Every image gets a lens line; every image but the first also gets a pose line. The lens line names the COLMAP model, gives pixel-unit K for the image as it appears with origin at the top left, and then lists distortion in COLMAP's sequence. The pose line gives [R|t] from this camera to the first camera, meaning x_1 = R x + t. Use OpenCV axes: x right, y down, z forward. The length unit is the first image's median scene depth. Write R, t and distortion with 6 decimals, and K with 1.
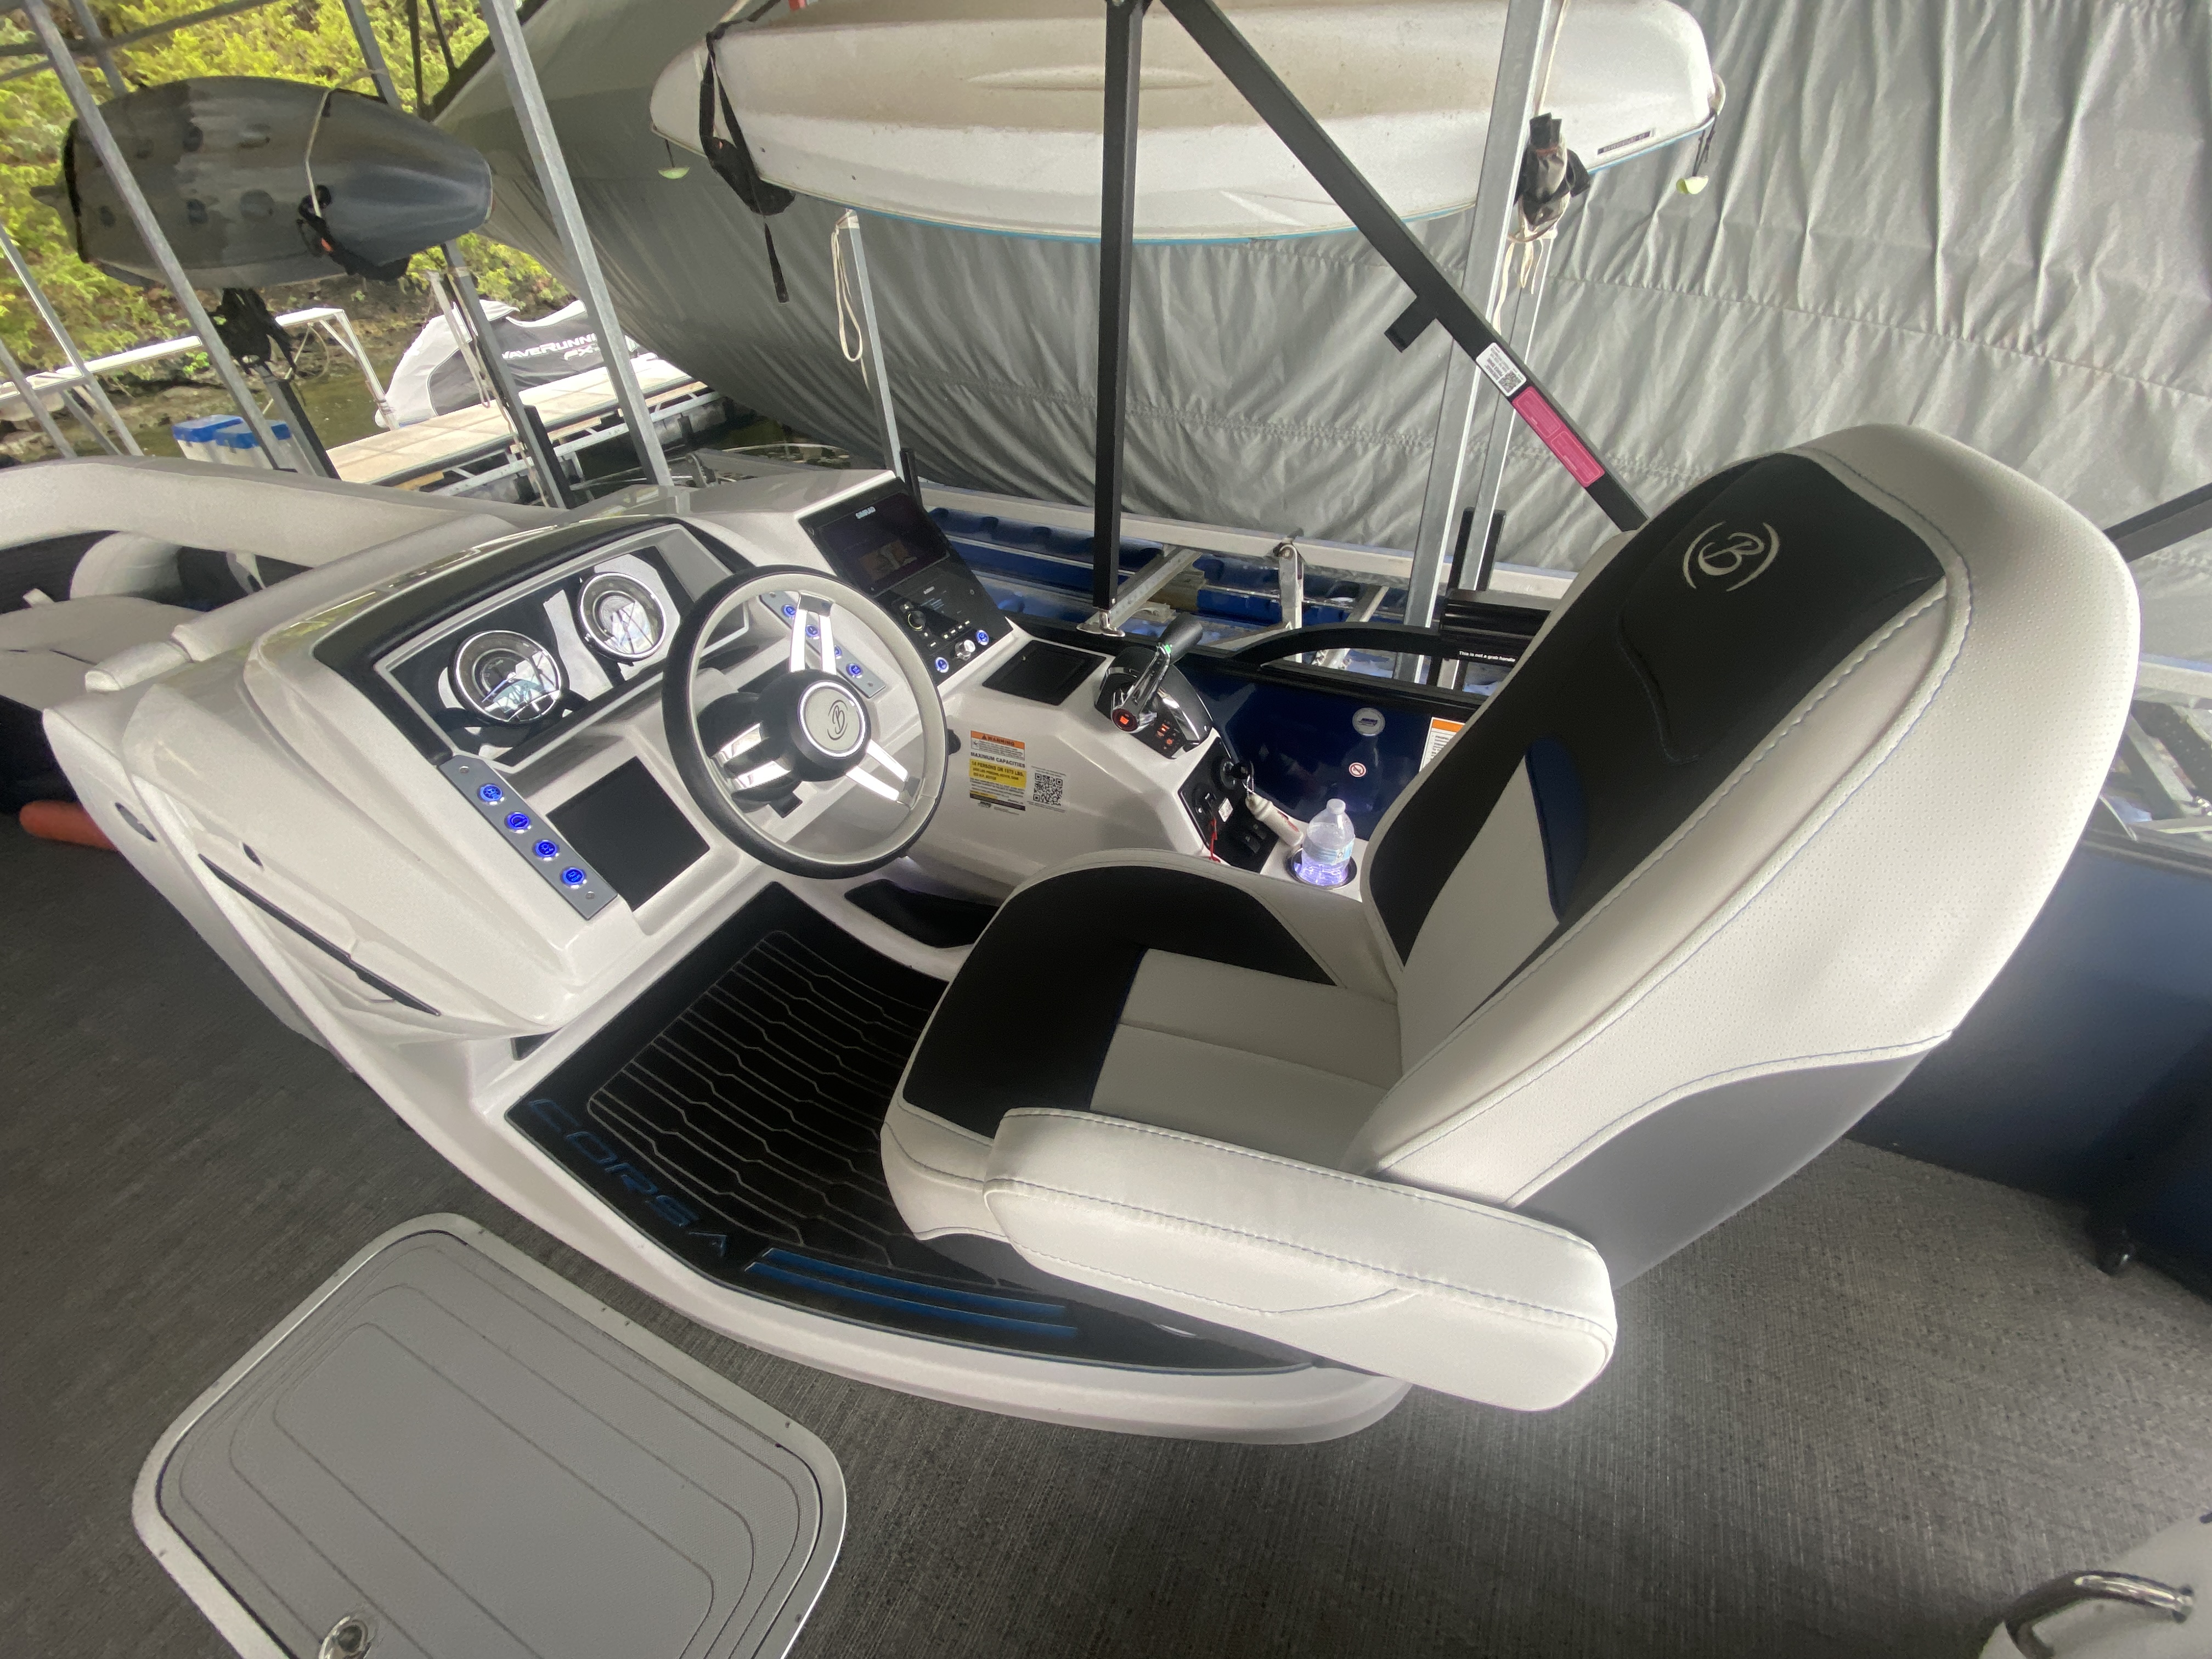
lens RADIAL K [[890.5, 0, 1127.3], [0, 890.5, 835.7], [0, 0, 1]] dist [-0.014176, -0.006942]
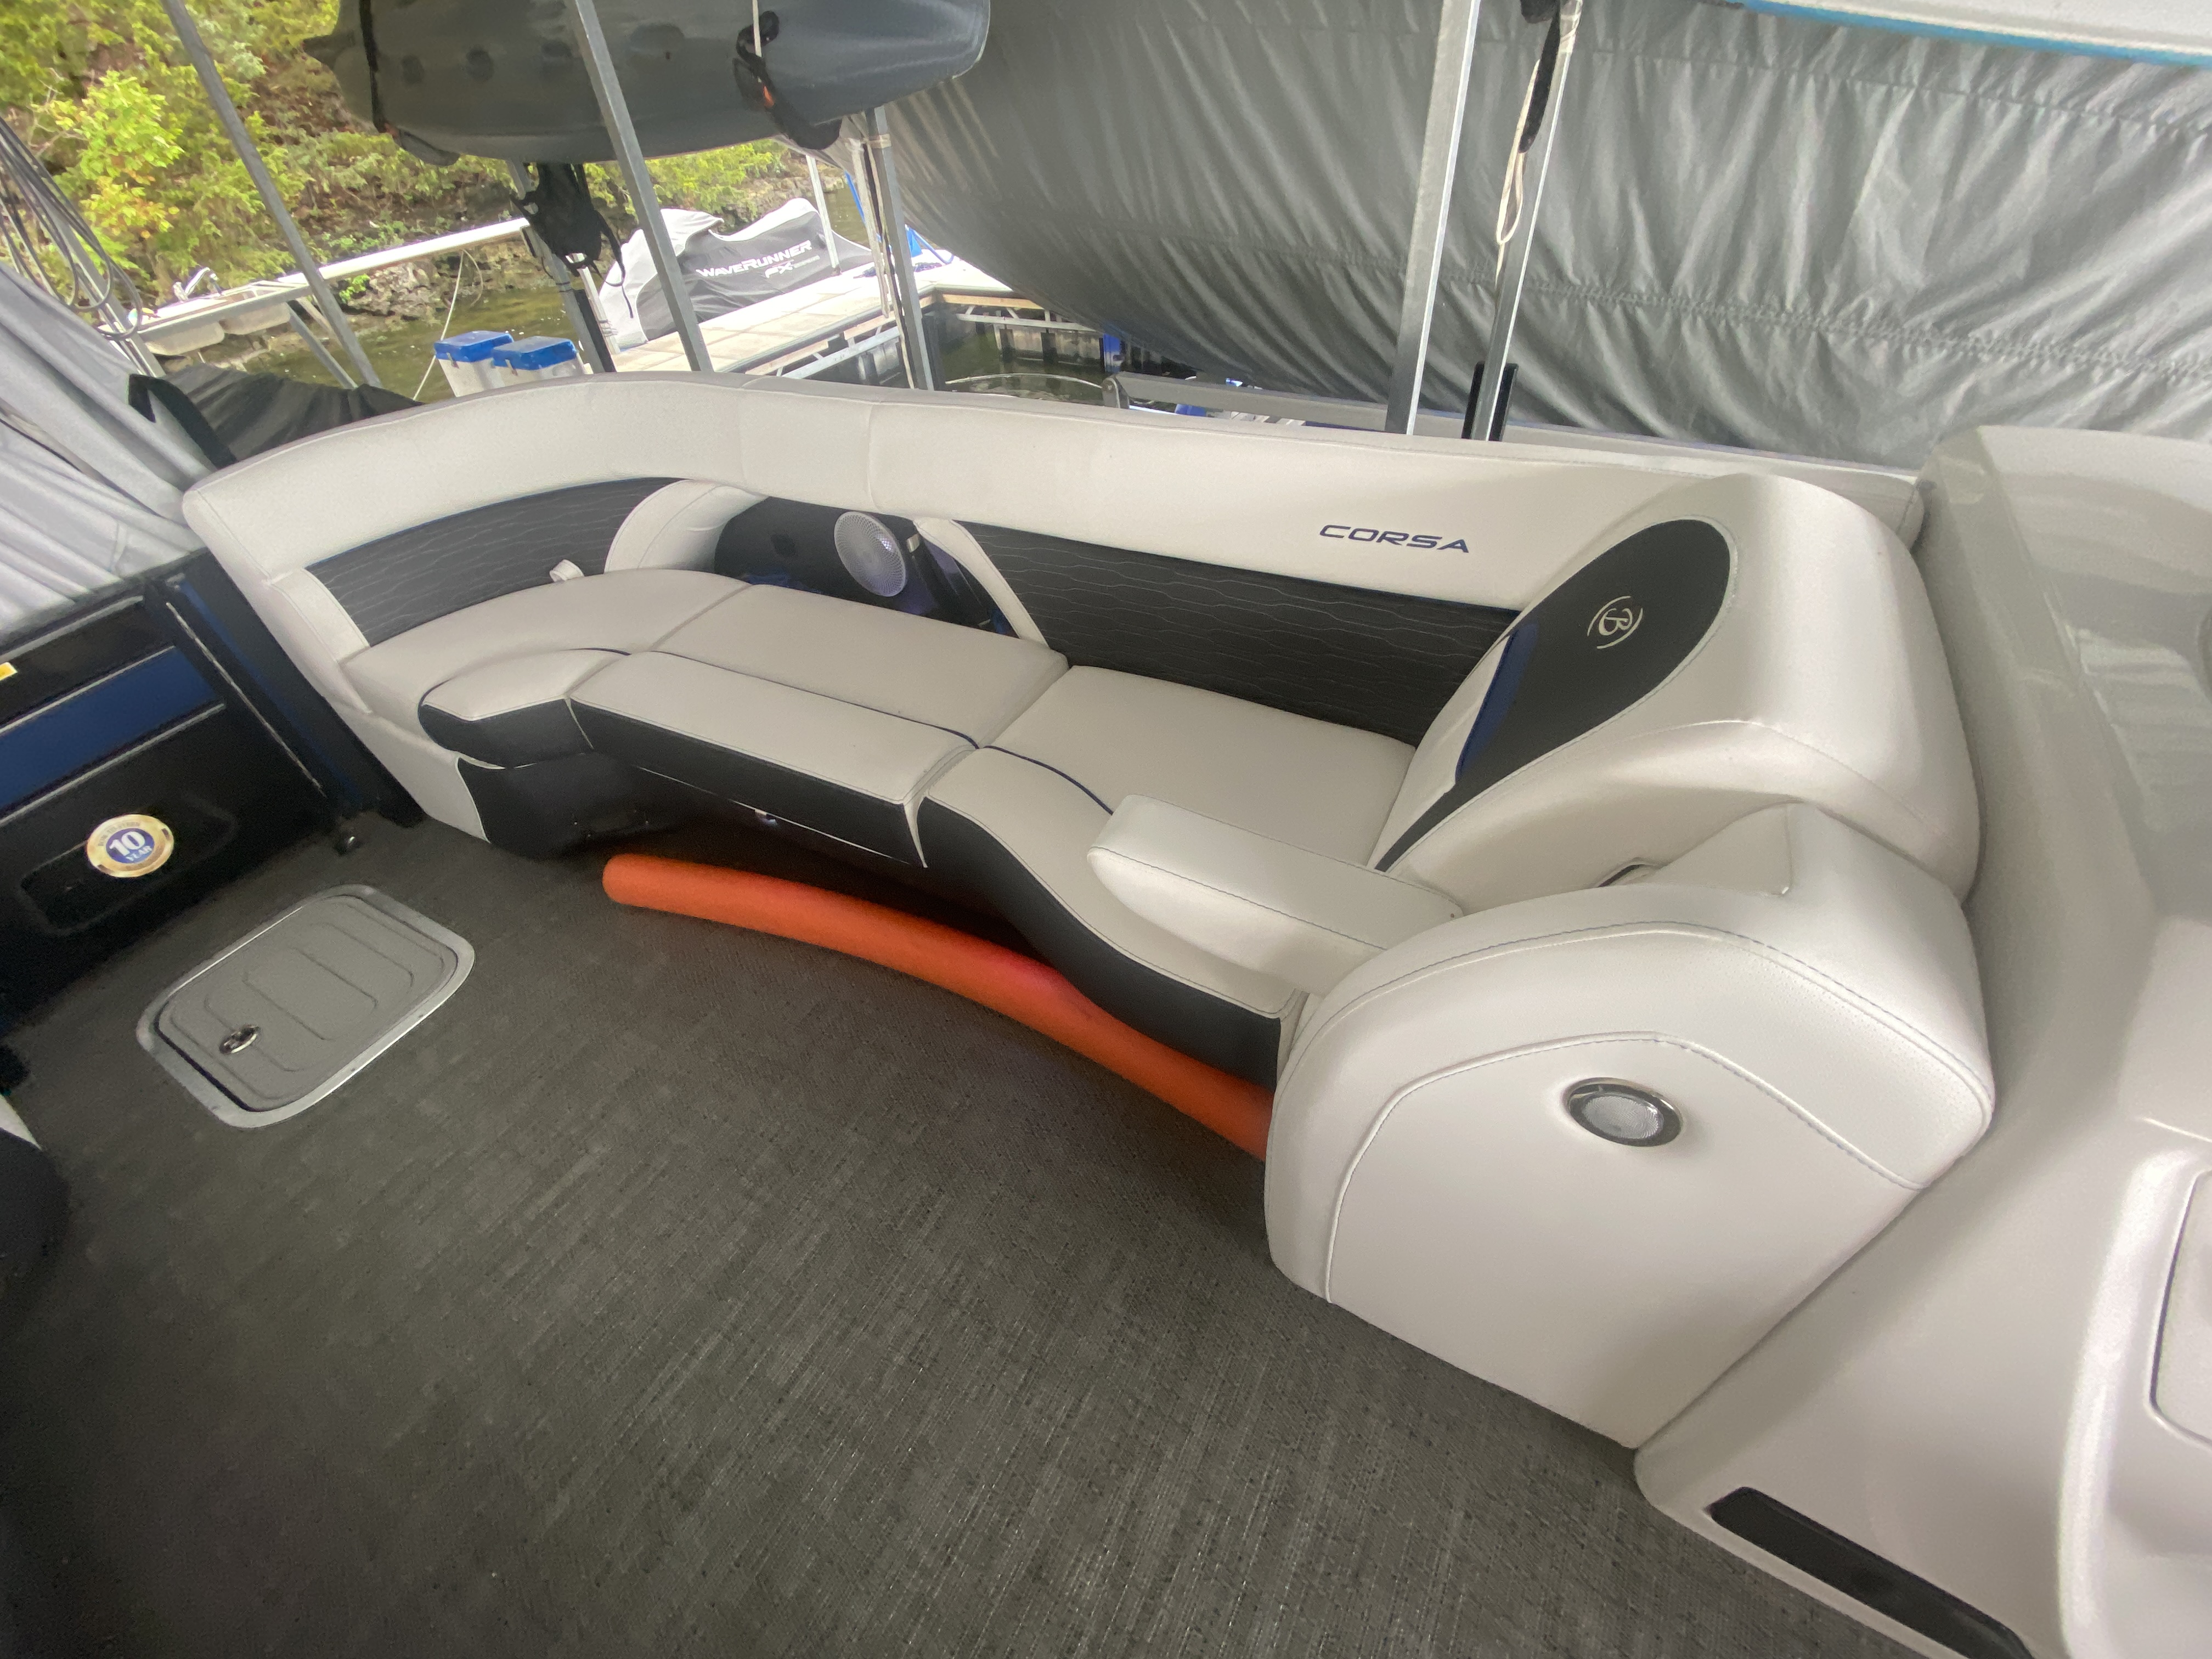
lens RADIAL K [[890.5, 0, 1097.4], [0, 890.5, 799.2], [0, 0, 1]] dist [-0.014176, -0.006942]
pose [[0.998048, 0.015312, -0.060539, -0.881015], [-0.013254, 0.999325, 0.034255, -0.138556], [0.061022, -0.033386, 0.997578, 0.337422]]
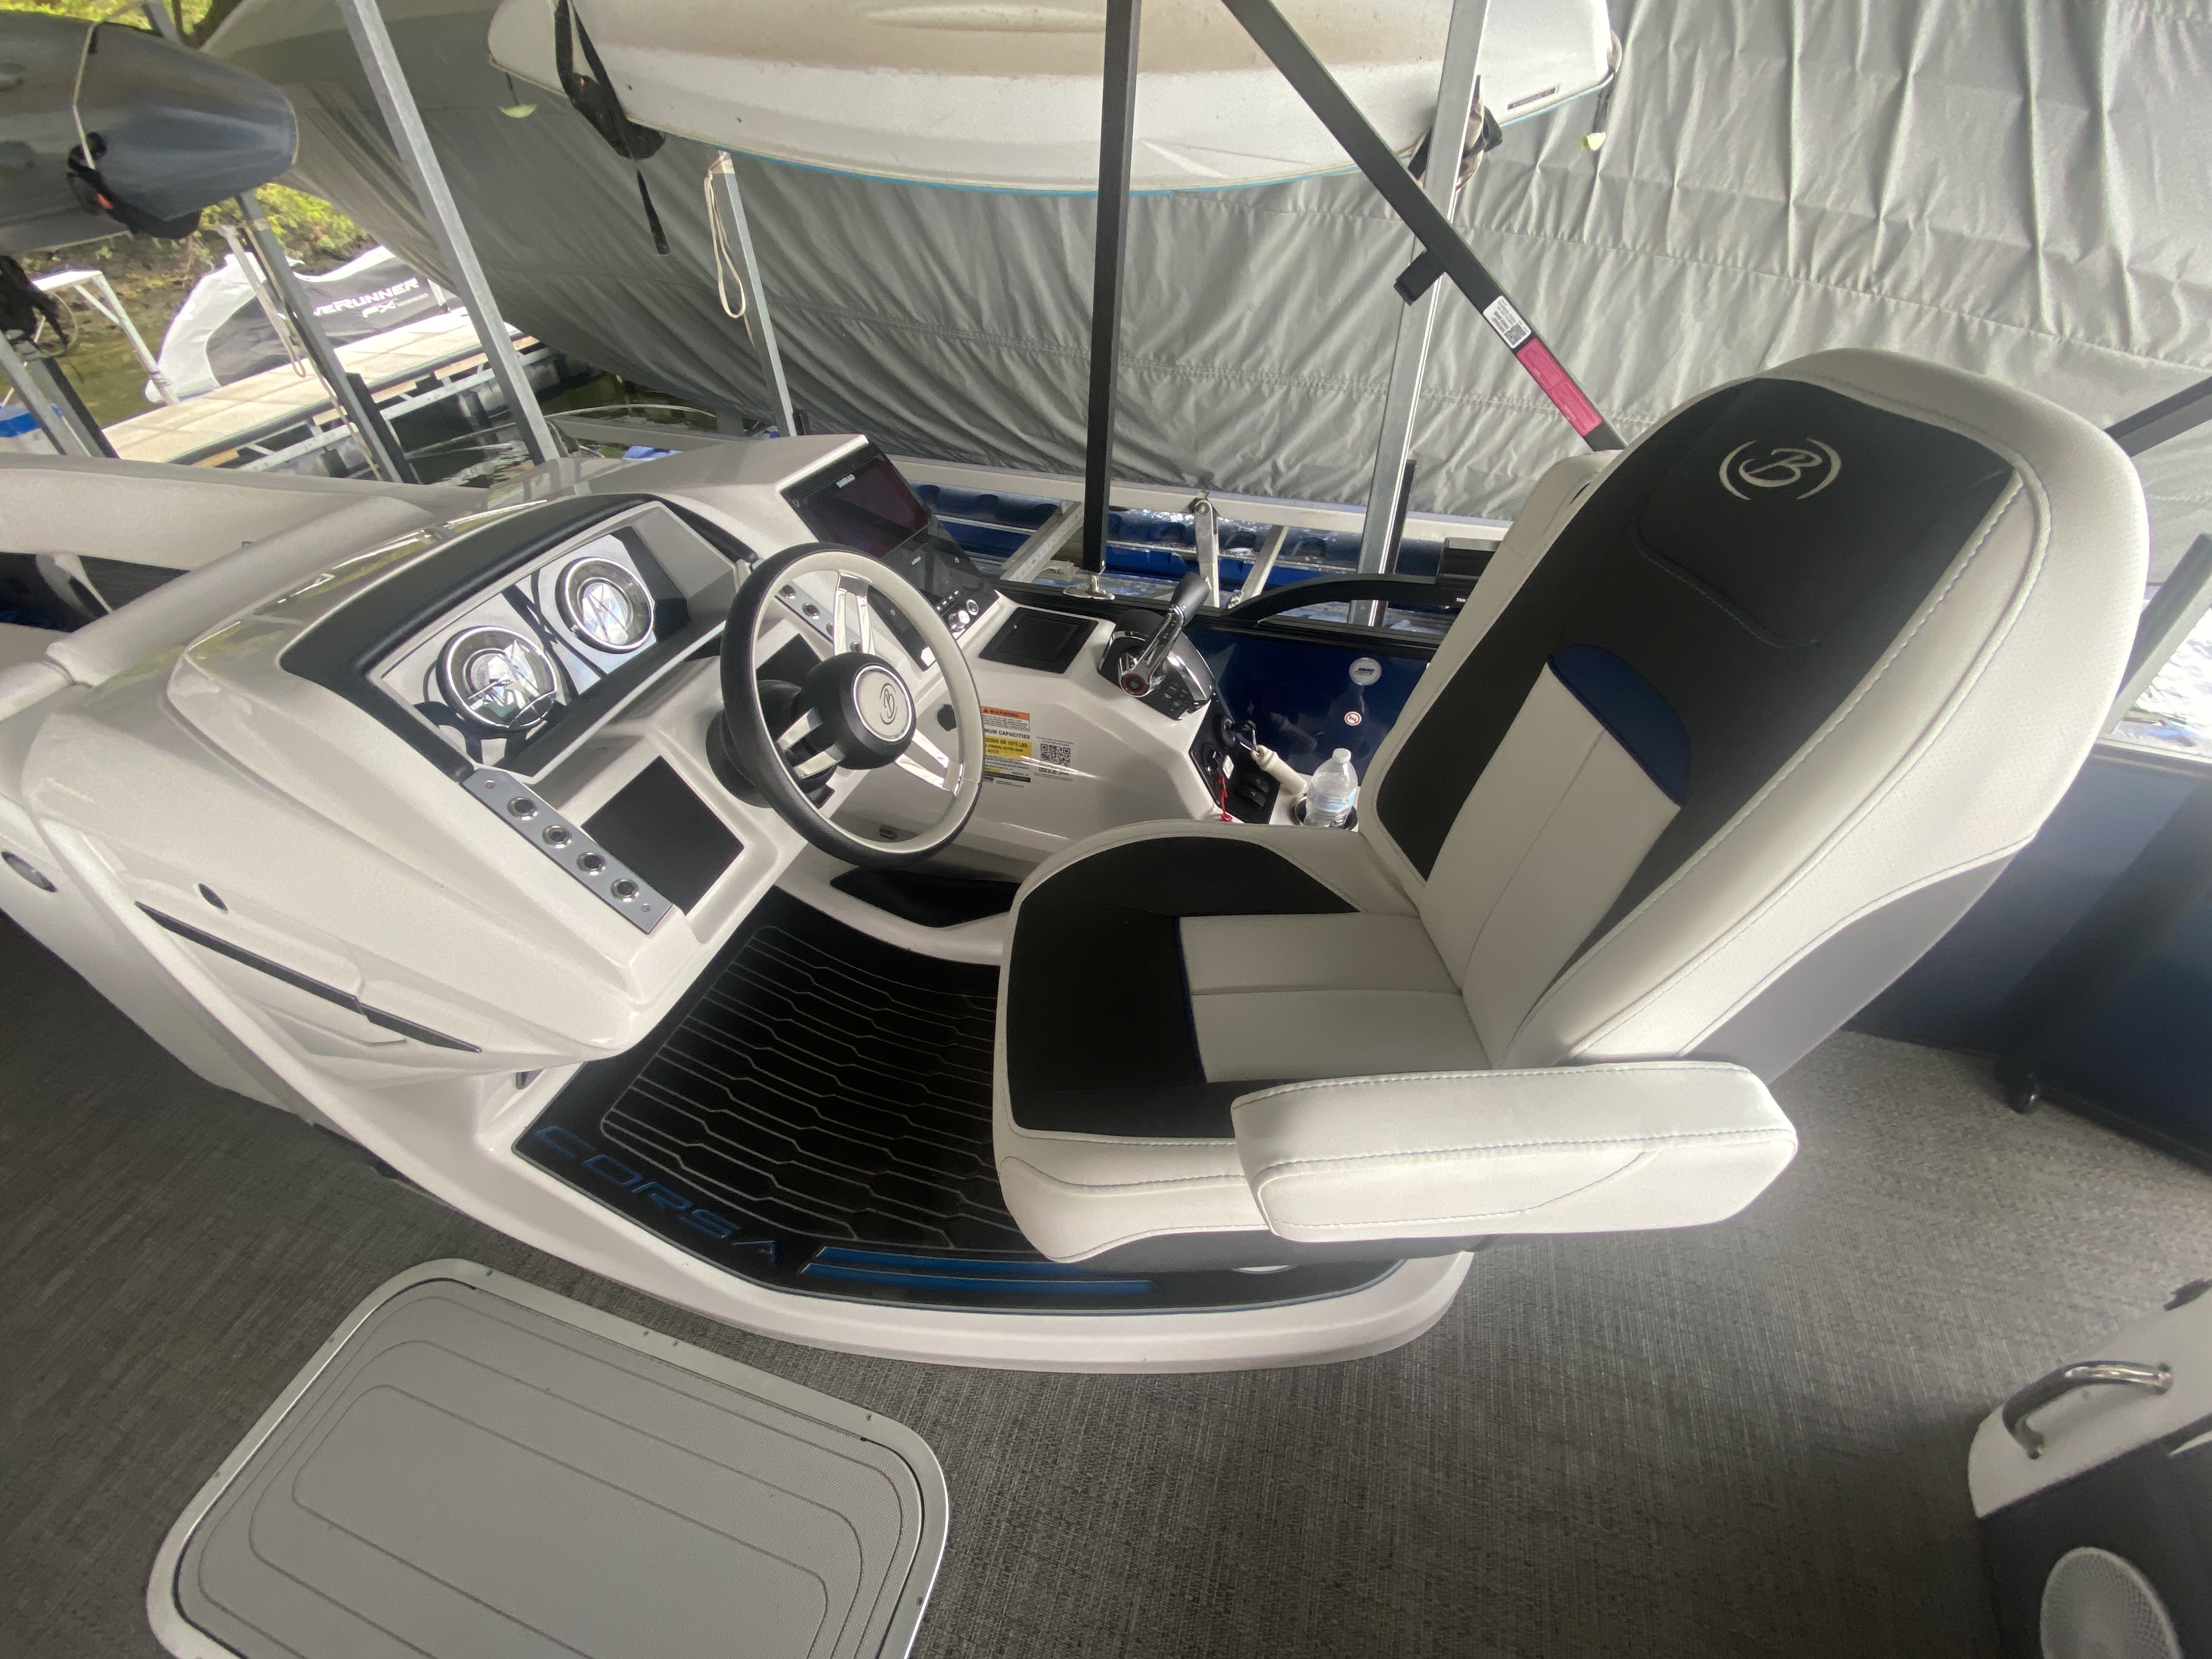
lens RADIAL K [[890.5, 0, 1100.2], [0, 890.5, 824.1], [0, 0, 1]] dist [-0.014176, -0.006942]
pose [[0.989605, -0.080591, 0.119106, -0.118799], [0.075868, 0.996161, 0.043680, -0.013646], [-0.122169, -0.034189, 0.991920, 0.002009]]
